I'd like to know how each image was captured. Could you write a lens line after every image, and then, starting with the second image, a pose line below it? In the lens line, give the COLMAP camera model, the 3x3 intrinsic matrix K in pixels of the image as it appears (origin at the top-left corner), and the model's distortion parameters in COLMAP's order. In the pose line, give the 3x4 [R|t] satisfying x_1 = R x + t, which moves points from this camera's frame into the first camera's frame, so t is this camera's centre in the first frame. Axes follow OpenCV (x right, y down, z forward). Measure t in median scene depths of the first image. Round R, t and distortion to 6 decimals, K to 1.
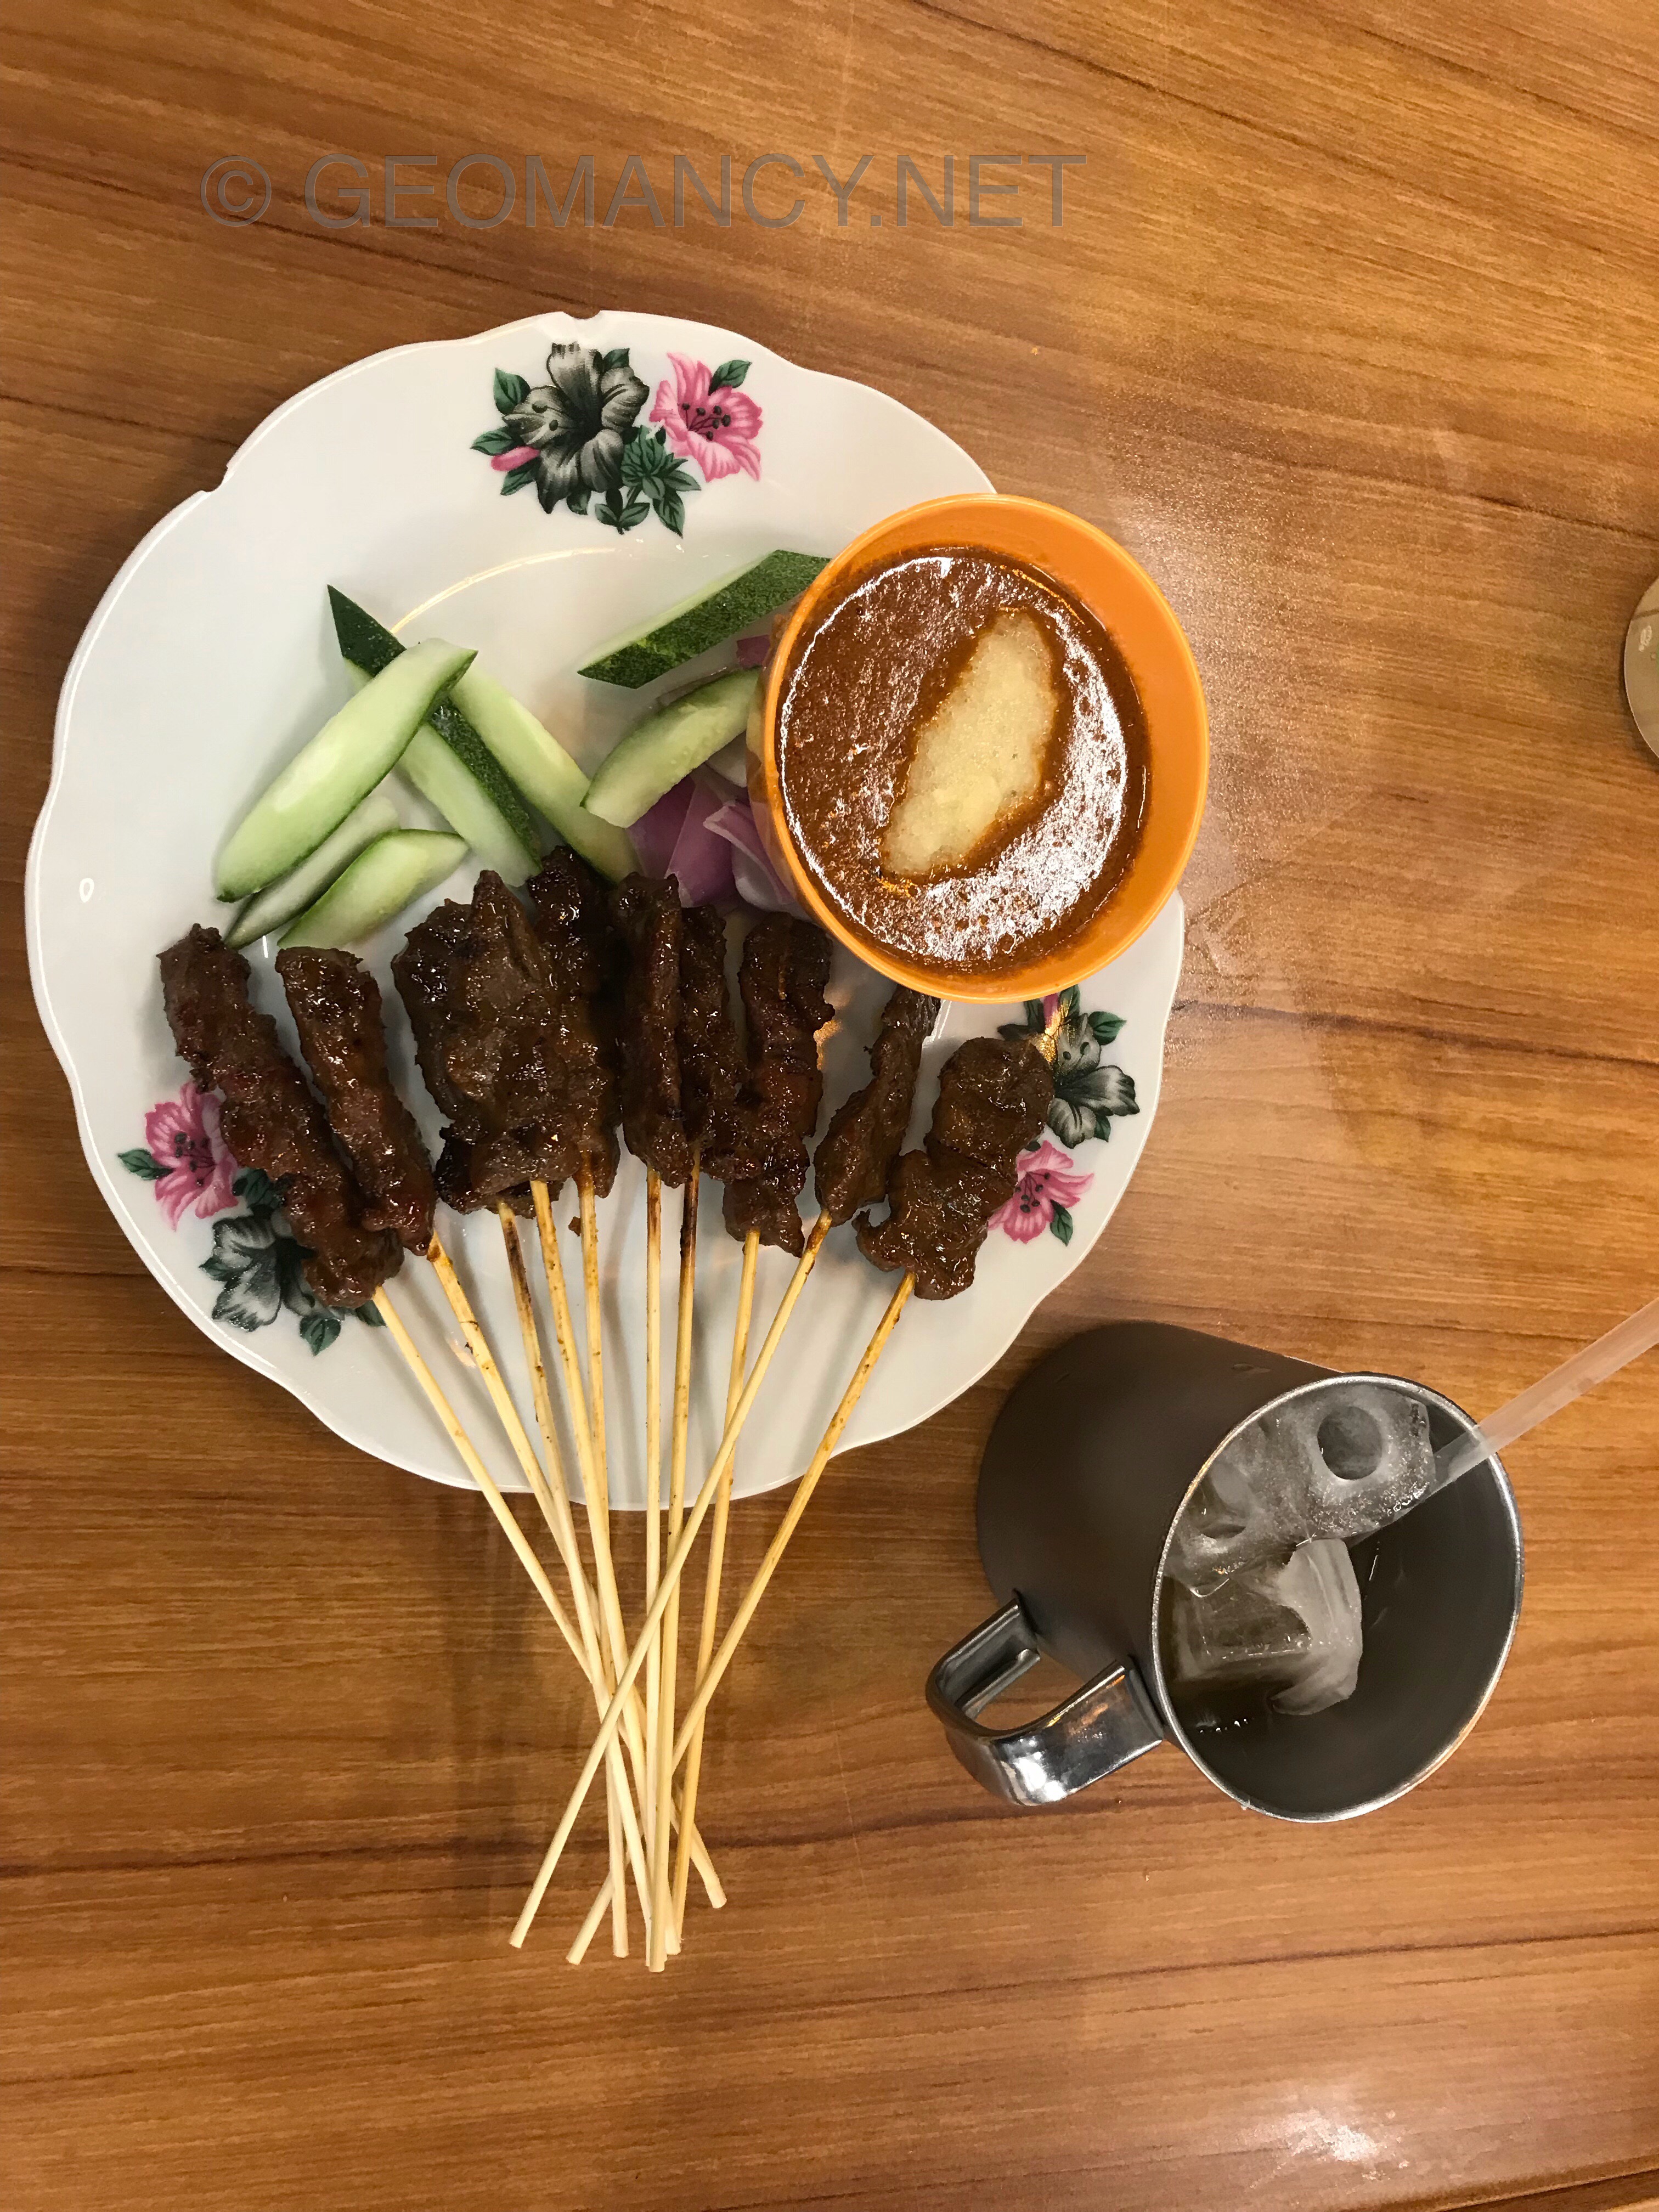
lens RADIAL K [[1802.6, 0, 832.7], [0, 1802.6, 1112.3], [0, 0, 1]] dist [0.002059, -0.006903]
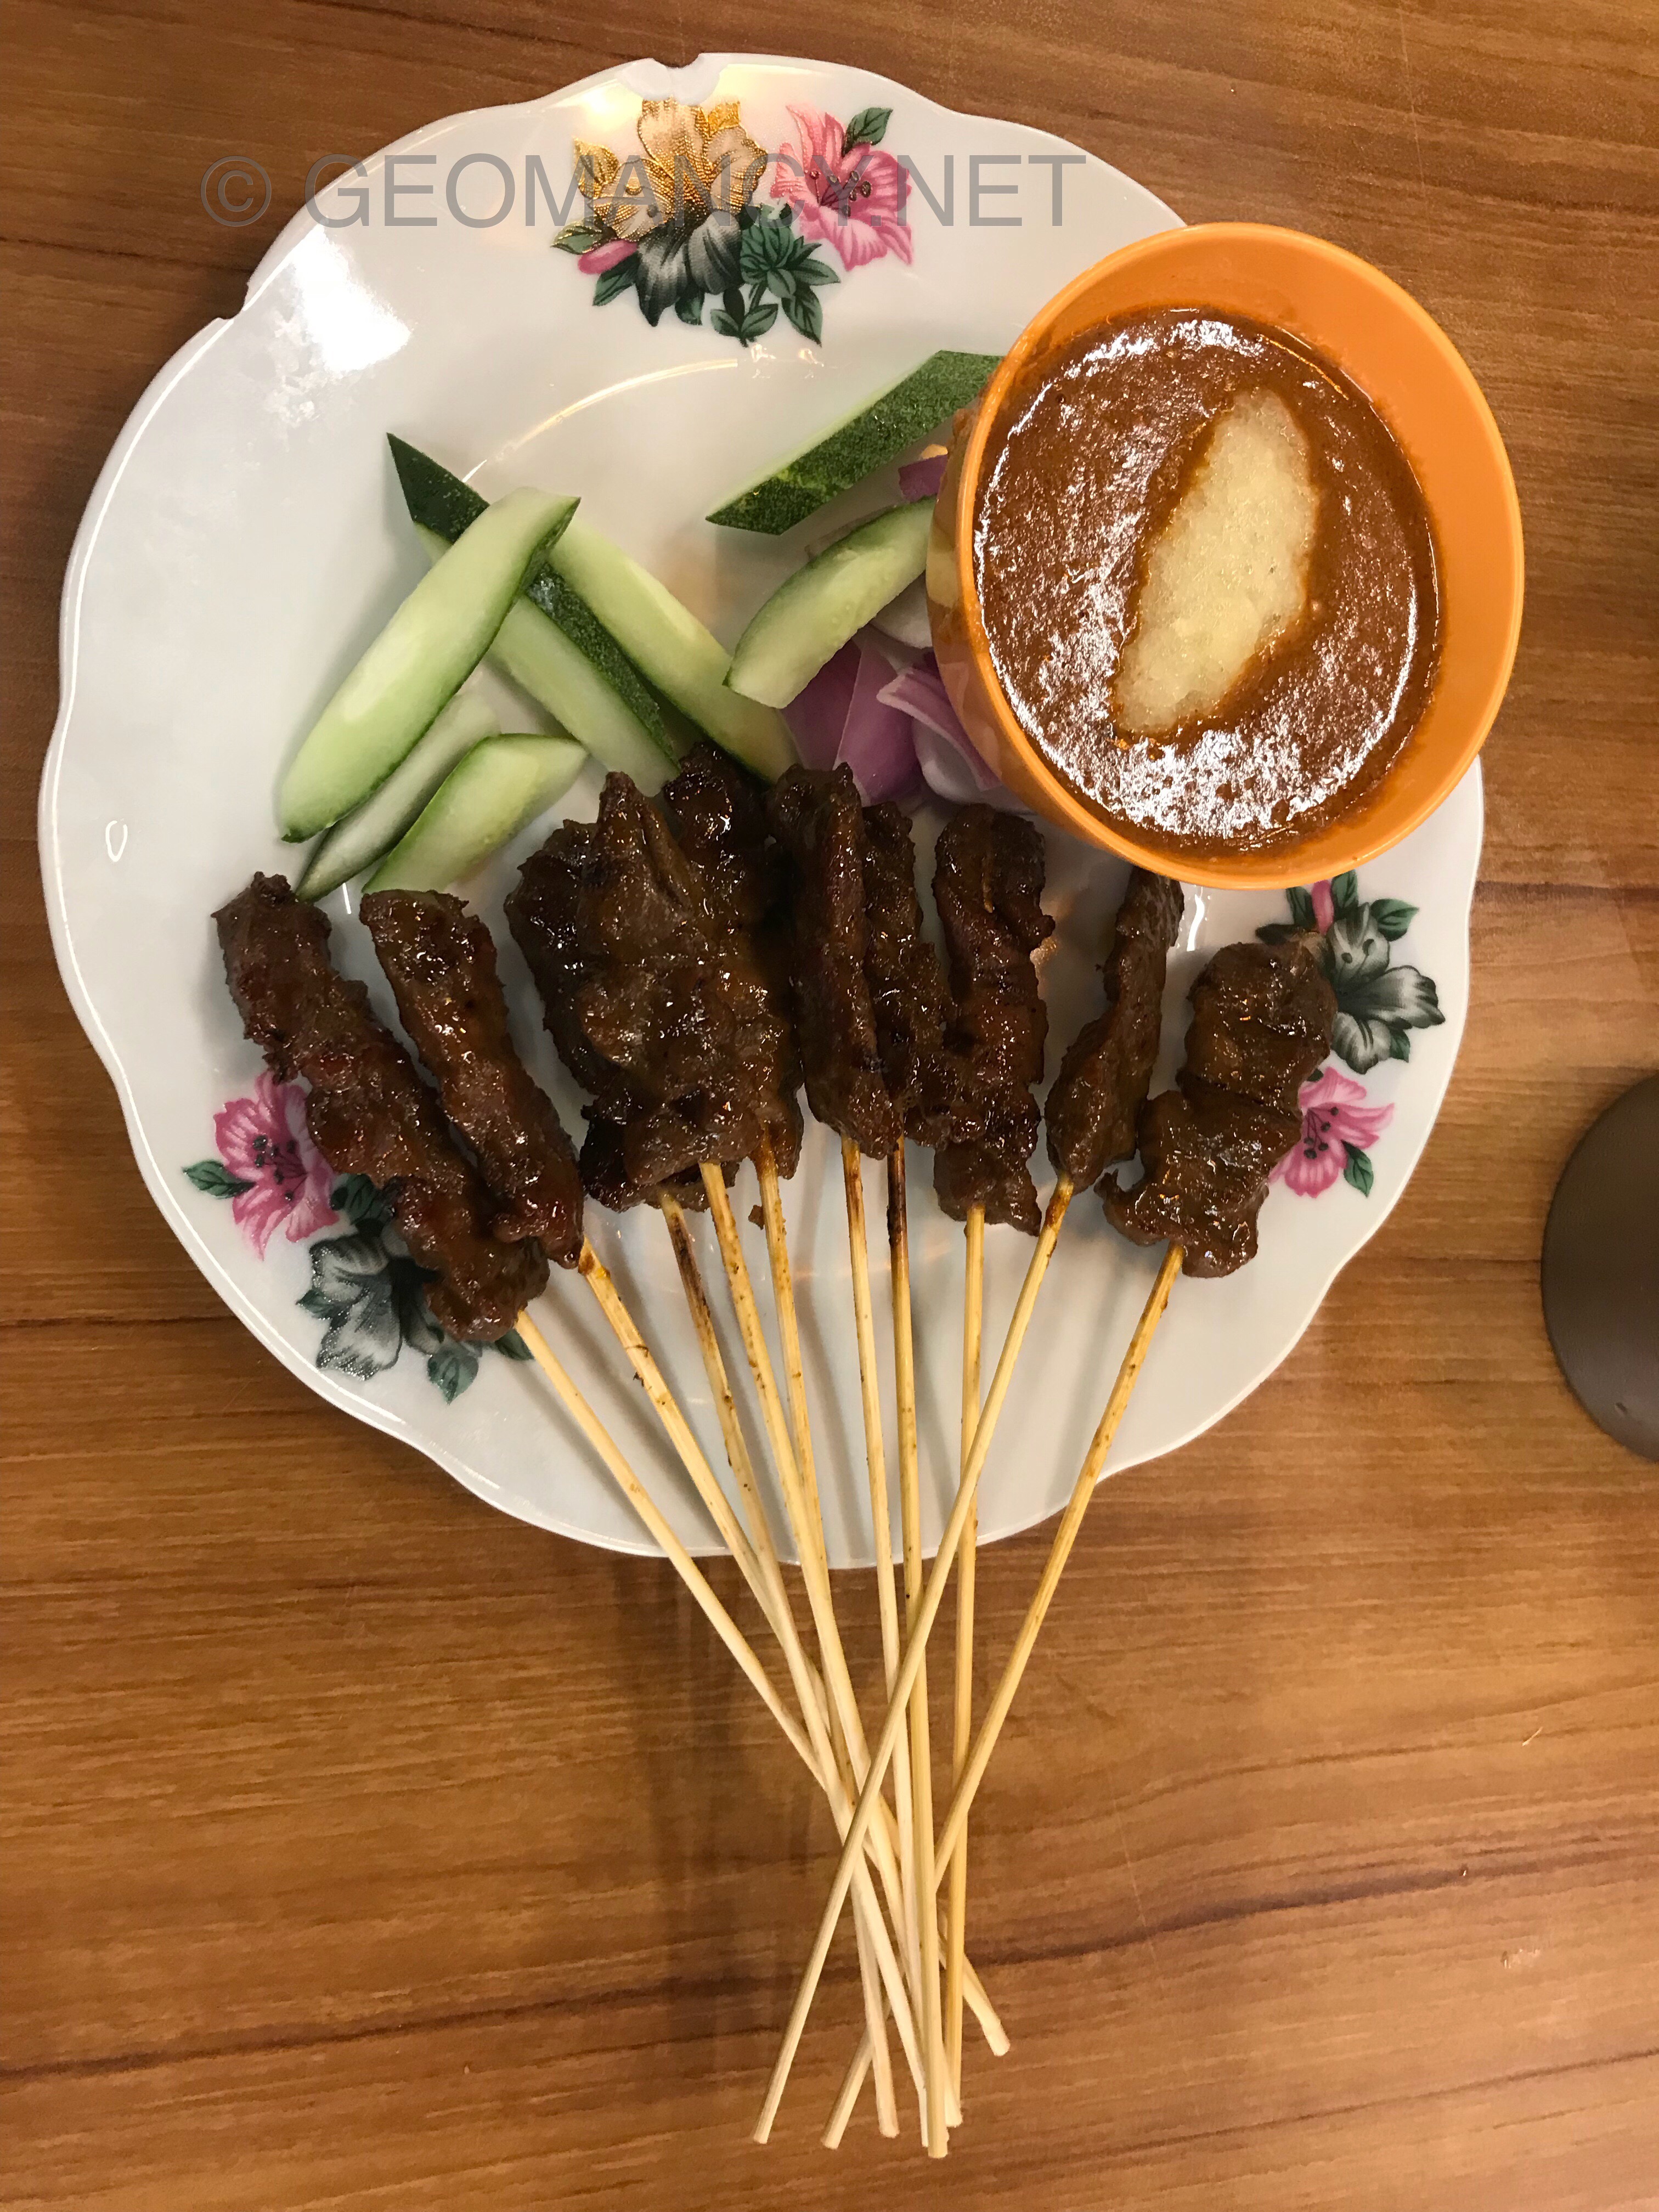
lens RADIAL K [[1802.6, 0, 826.2], [0, 1802.6, 1103.1], [0, 0, 1]] dist [0.002059, -0.006903]
pose [[0.994385, -0.077470, -0.072094, -0.051120], [0.078135, 0.996922, 0.006454, 0.010307], [0.071372, -0.012050, 0.997377, 0.208659]]
